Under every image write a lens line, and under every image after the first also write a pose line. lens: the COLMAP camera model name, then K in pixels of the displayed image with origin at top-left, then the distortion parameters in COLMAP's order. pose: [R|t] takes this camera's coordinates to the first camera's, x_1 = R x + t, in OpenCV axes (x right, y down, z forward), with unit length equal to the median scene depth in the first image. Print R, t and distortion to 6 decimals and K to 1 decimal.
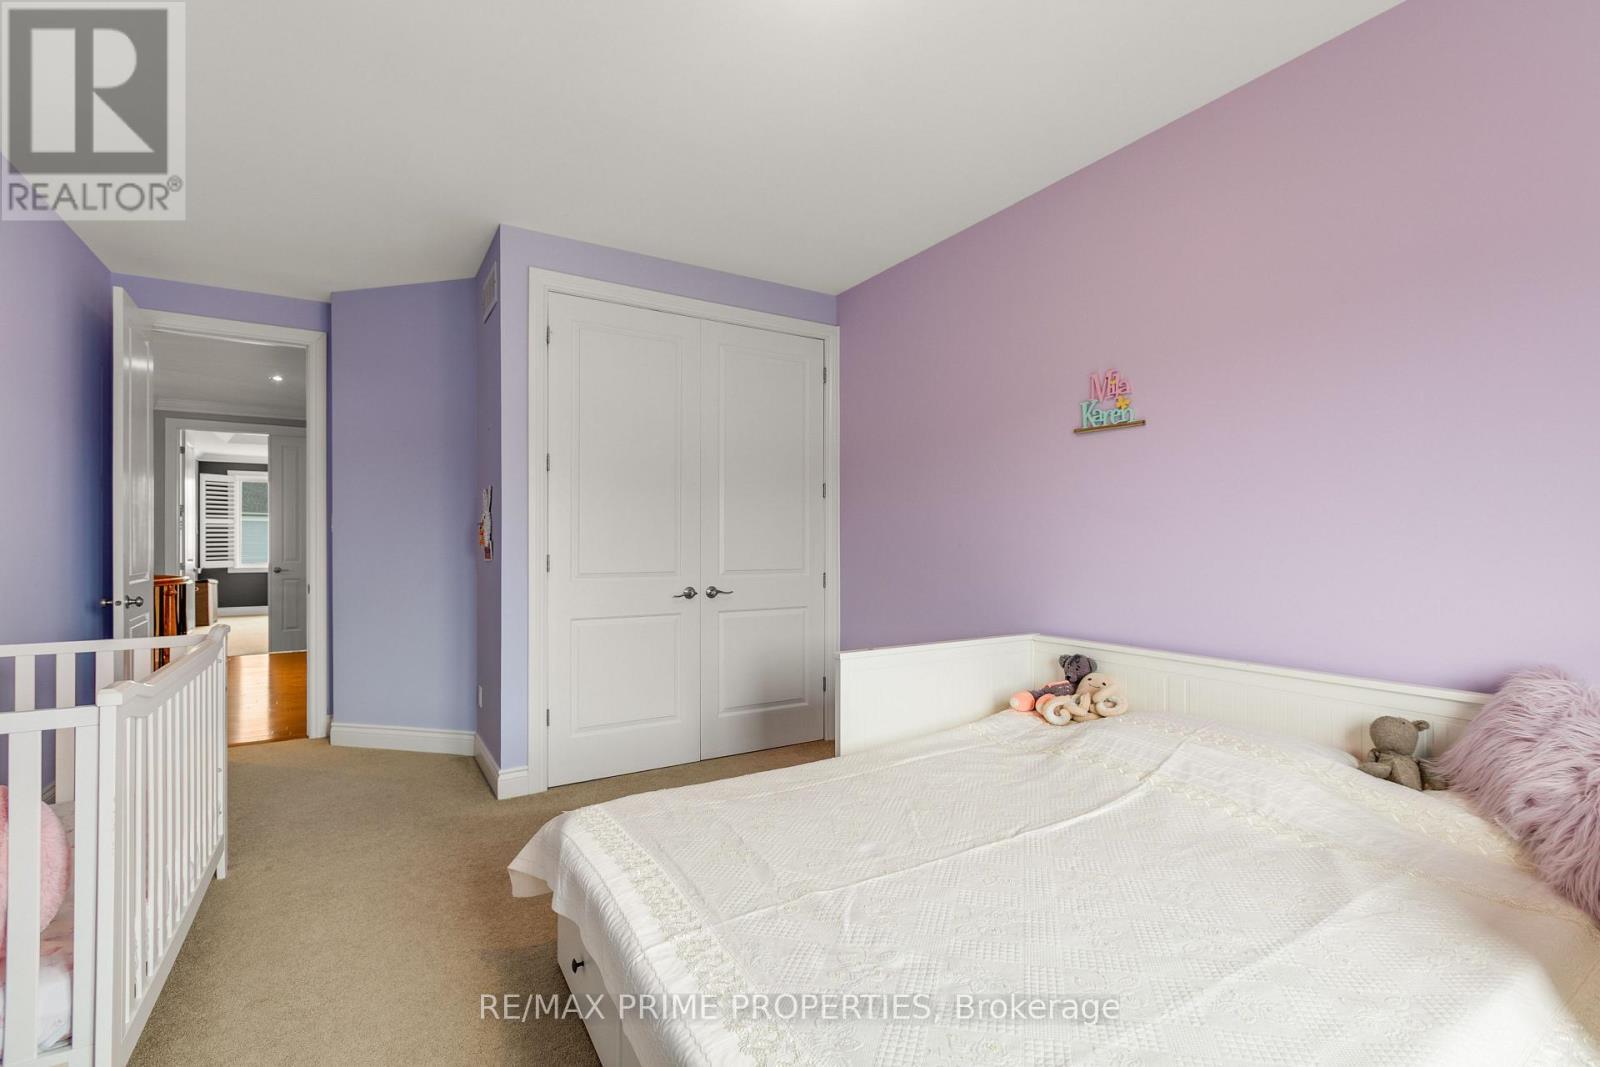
lens RADIAL K [[713.5, 0, 800.7], [0, 713.5, 539.4], [0, 0, 1]] dist [-0.001072, -0.000240]
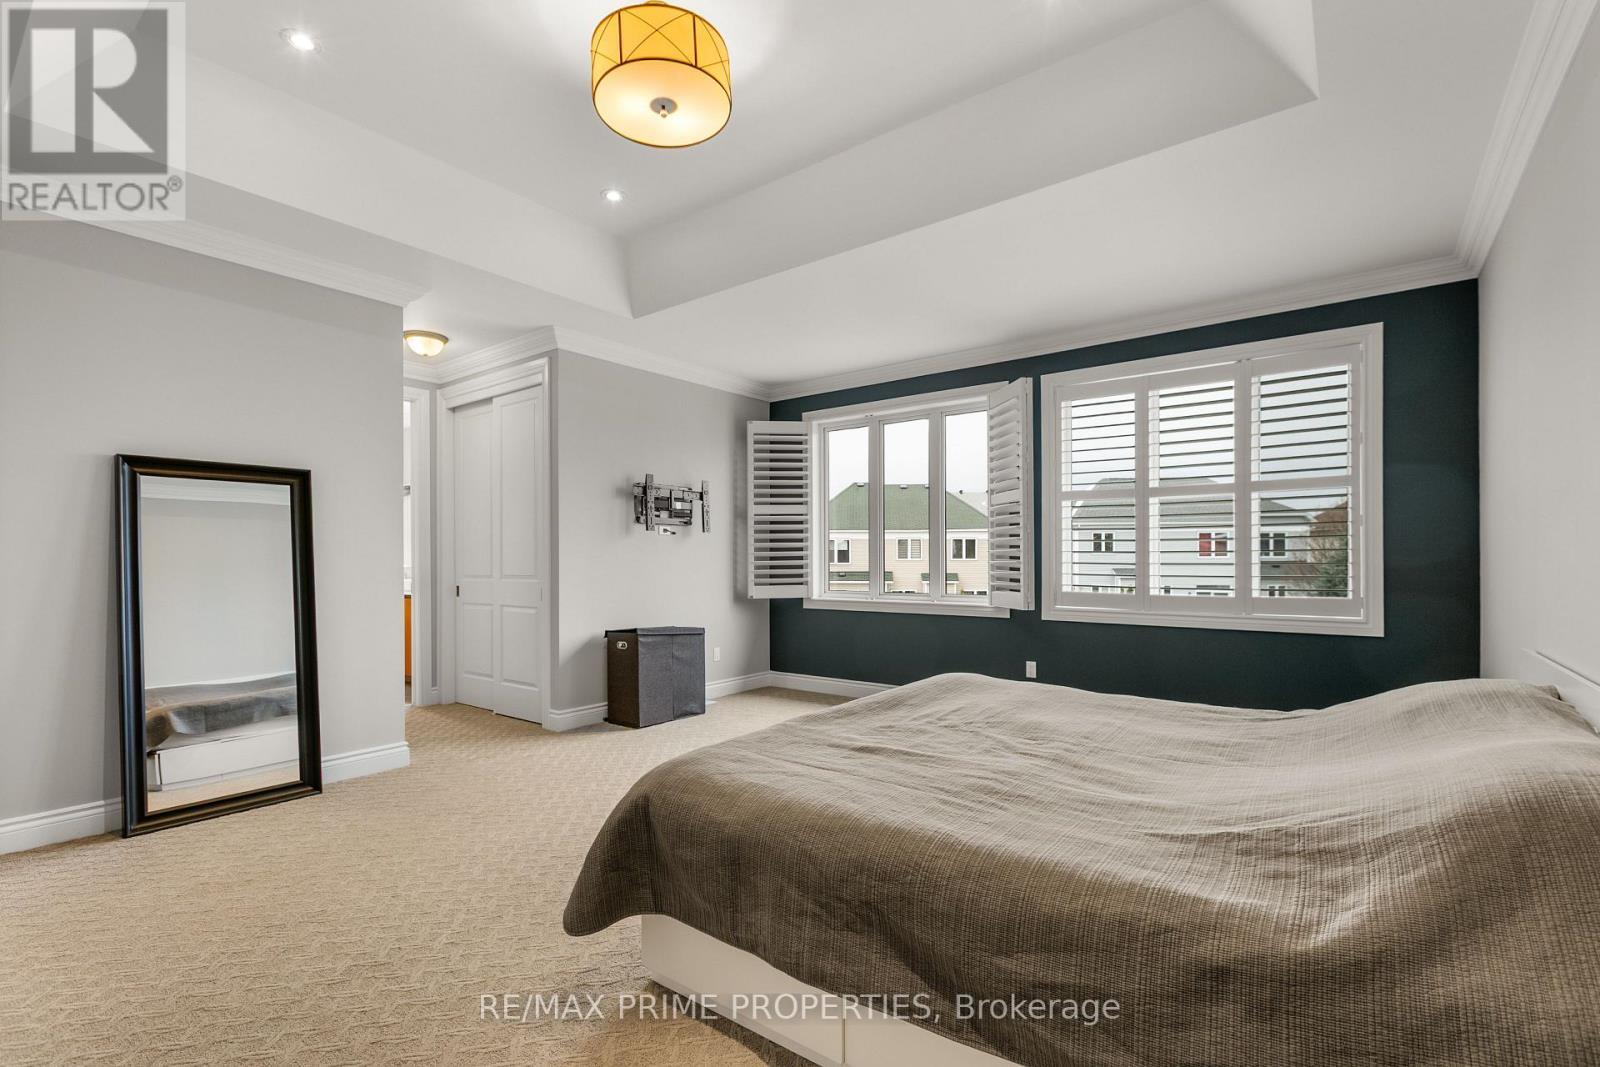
lens RADIAL K [[715.6, 0, 809.0], [0, 715.6, 551.4], [0, 0, 1]] dist [-0.001916, -0.000110]
pose [[0.371089, -0.010720, -0.928536, -0.317077], [0.009233, 0.999927, -0.007855, 0.009506], [0.928552, -0.005658, 0.371160, 0.812666]]
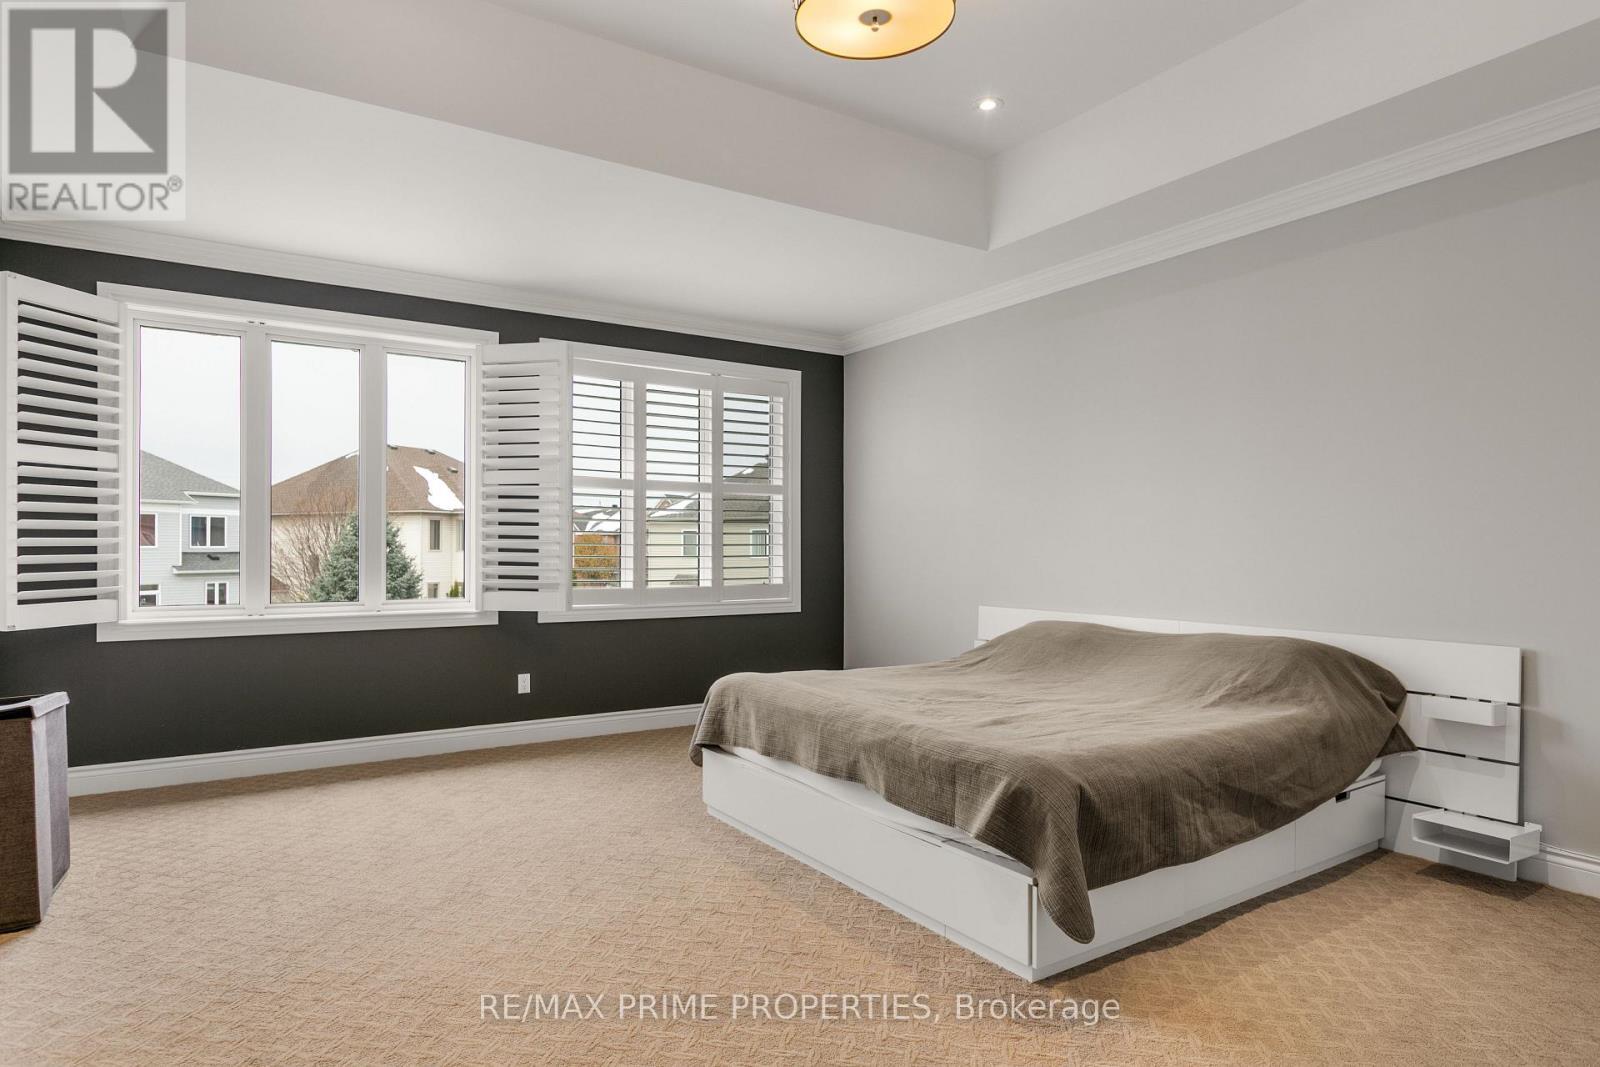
lens RADIAL K [[897.9, 0, 800.0], [0, 897.9, 533.5], [0, 0, 1]] dist [-0.005041, -0.000682]
pose [[0.999609, 0.001958, 0.027880, -0.538086], [-0.001692, 0.999953, -0.009573, 0.006813], [-0.027897, 0.009522, 0.999565, 0.641660]]
